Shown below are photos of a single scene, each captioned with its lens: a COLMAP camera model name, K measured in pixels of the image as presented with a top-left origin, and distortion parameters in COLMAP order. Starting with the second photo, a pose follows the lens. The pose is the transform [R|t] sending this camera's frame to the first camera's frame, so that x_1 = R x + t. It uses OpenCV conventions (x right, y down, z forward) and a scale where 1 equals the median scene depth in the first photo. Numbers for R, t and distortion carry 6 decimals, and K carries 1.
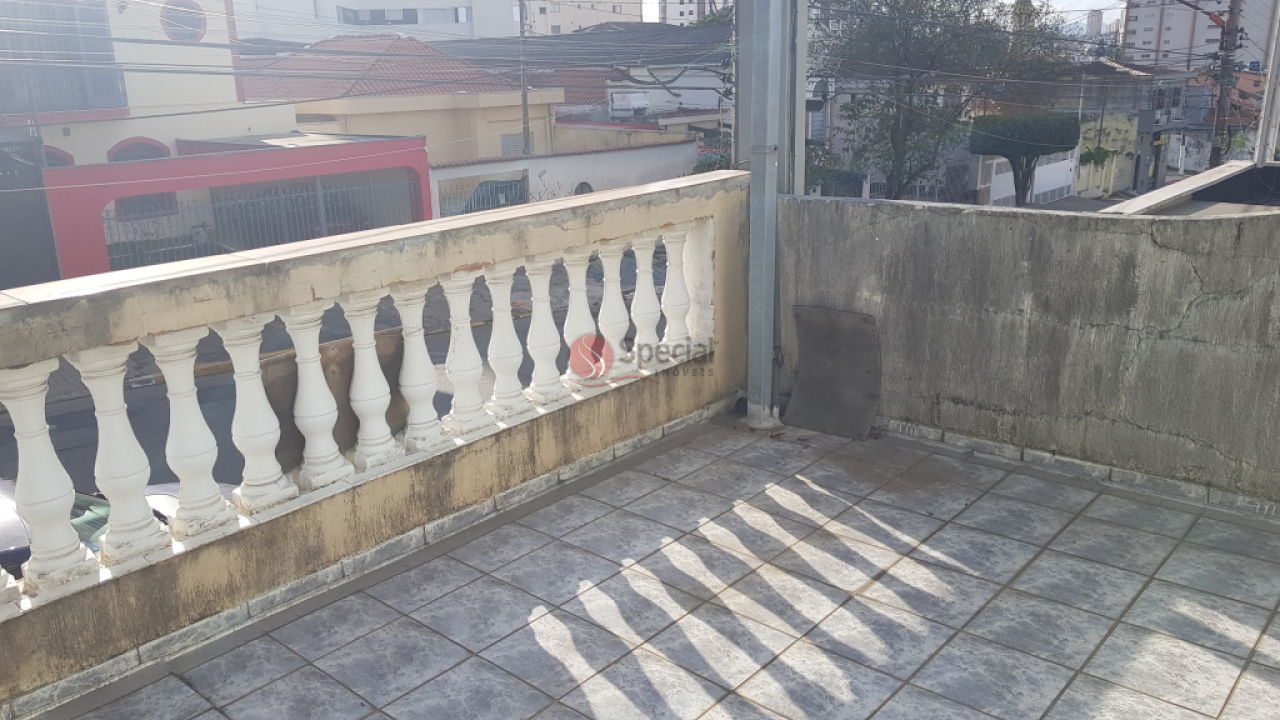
lens RADIAL K [[992.5, 0, 595.0], [0, 992.5, 338.0], [0, 0, 1]] dist [0.091252, -0.159225]
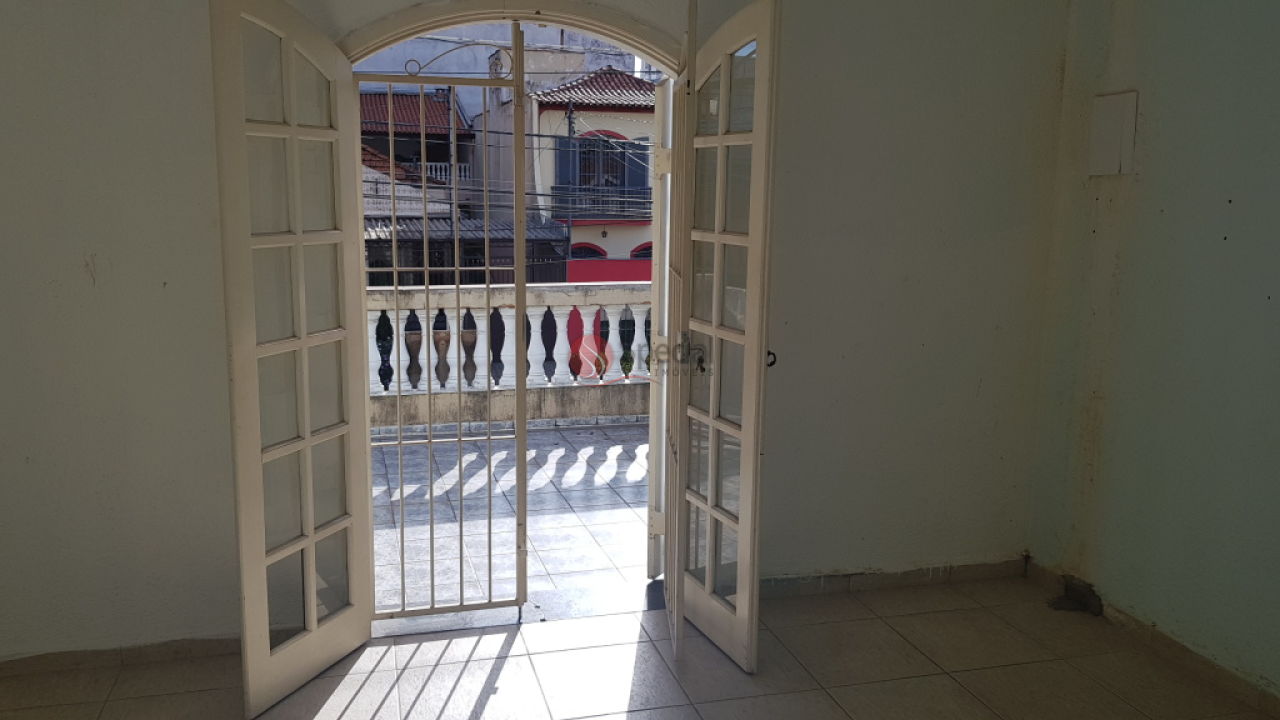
lens RADIAL K [[992.5, 0, 615.1], [0, 992.5, 354.6], [0, 0, 1]] dist [0.091252, -0.159225]
pose [[0.848199, 0.124727, -0.514783, 1.268605], [-0.173673, 0.983641, -0.047831, 0.099982], [0.500396, 0.129974, 0.855985, -0.748820]]
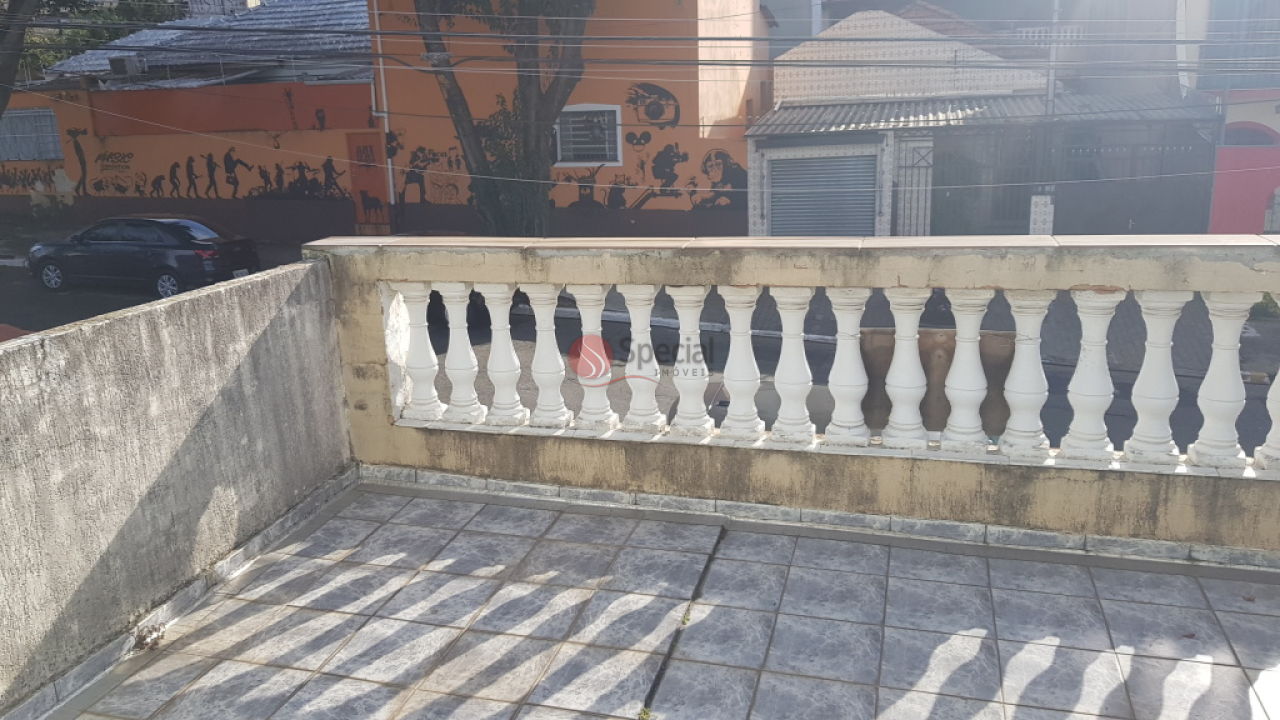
lens RADIAL K [[992.5, 0, 620.0], [0, 992.5, 335.9], [0, 0, 1]] dist [0.091252, -0.159225]
pose [[0.432742, 0.231187, -0.871371, 0.563507], [-0.206310, 0.966305, 0.153916, -0.088307], [0.877593, 0.113166, 0.465857, 0.175674]]
